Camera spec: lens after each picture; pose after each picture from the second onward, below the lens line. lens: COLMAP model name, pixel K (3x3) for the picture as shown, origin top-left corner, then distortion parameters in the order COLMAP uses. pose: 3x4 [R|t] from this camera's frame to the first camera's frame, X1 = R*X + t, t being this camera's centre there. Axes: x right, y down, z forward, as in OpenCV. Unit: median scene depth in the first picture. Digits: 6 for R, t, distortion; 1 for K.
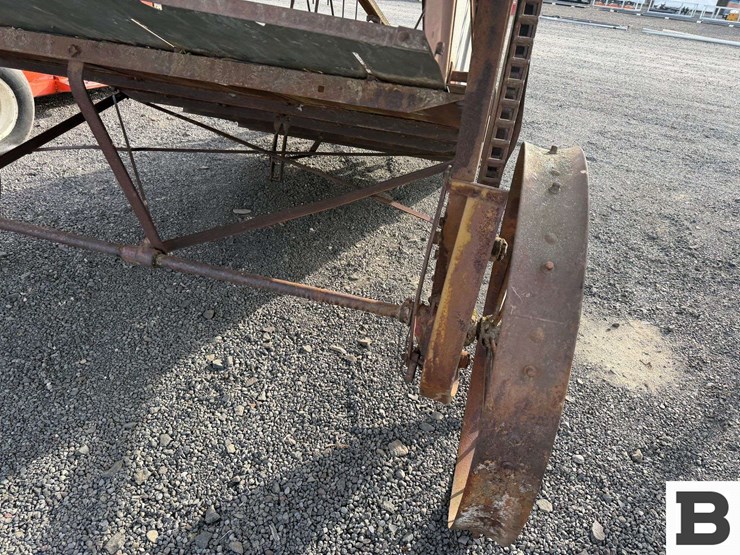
lens RADIAL K [[517.1, 0, 372.8], [0, 517.1, 278.6], [0, 0, 1]] dist [0.045979, -0.053906]
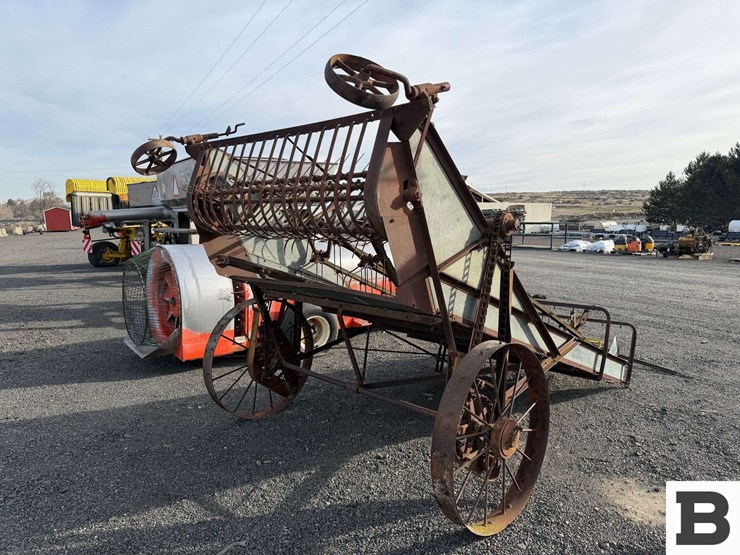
lens RADIAL K [[517.1, 0, 372.1], [0, 517.1, 273.2], [0, 0, 1]] dist [0.045979, -0.053906]
pose [[0.869779, -0.038348, -0.491950, 0.629501], [-0.188671, 0.895375, -0.403370, 0.334701], [0.455948, 0.443659, 0.771543, -0.774878]]
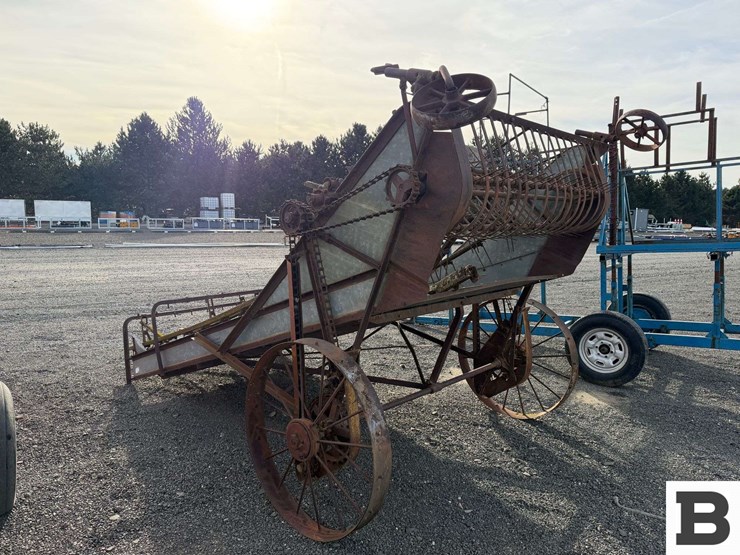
lens RADIAL K [[517.1, 0, 369.5], [0, 517.1, 278.6], [0, 0, 1]] dist [0.045979, -0.053906]
pose [[0.465015, -0.187716, 0.865172, -1.979325], [0.476607, 0.876638, -0.065965, -0.361811], [-0.746060, 0.443022, 0.497117, -0.072991]]
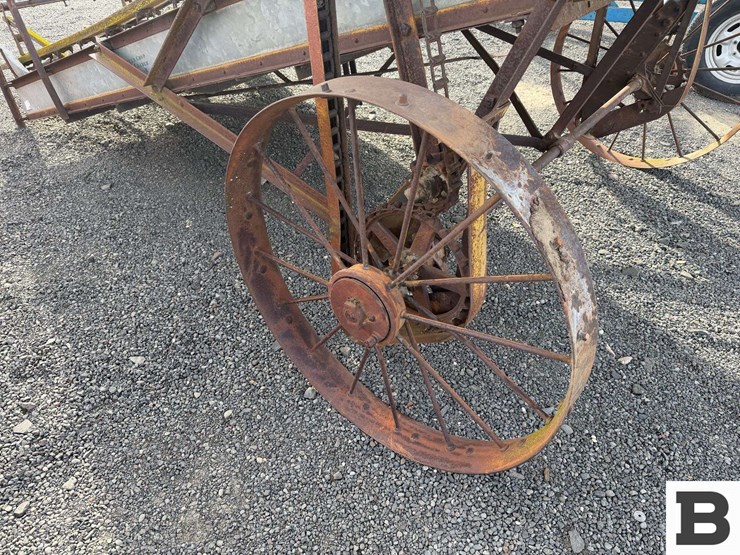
lens RADIAL K [[517.1, 0, 372.1], [0, 517.1, 277.0], [0, 0, 1]] dist [0.045979, -0.053906]
pose [[0.398150, -0.648262, 0.649025, -1.251562], [0.492235, 0.748016, 0.445170, -0.492231], [-0.774068, 0.142228, 0.616920, 0.610140]]
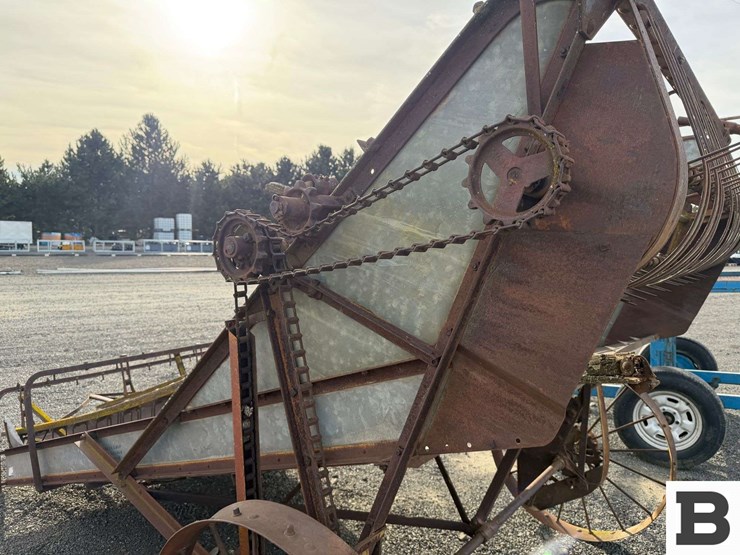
lens RADIAL K [[517.1, 0, 377.2], [0, 517.1, 283.8], [0, 0, 1]] dist [0.045979, -0.053906]
pose [[0.390057, -0.157946, 0.907143, -1.283578], [0.483768, 0.873407, -0.055941, -0.561170], [-0.783469, 0.460667, 0.417088, 0.370166]]
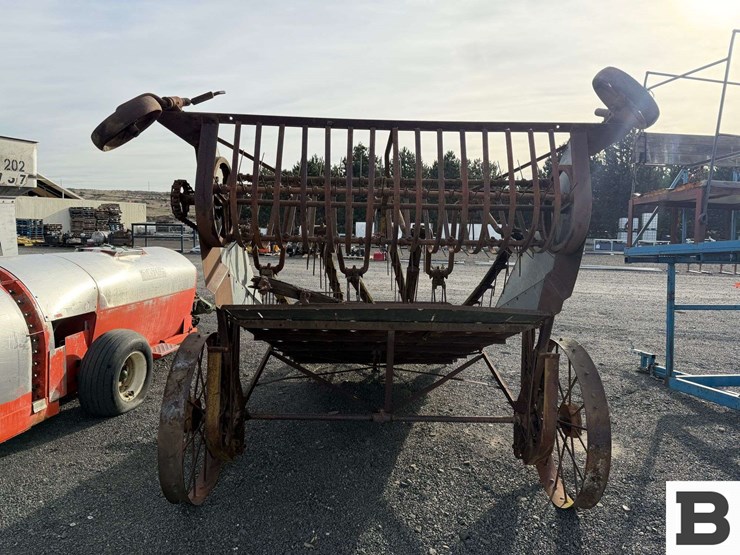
lens RADIAL K [[517.1, 0, 371.6], [0, 517.1, 276.7], [0, 0, 1]] dist [0.045979, -0.053906]
pose [[0.959100, -0.096788, 0.266008, -0.802285], [0.199896, 0.896946, -0.394373, 0.206974], [-0.200424, 0.431417, 0.879608, -0.828225]]
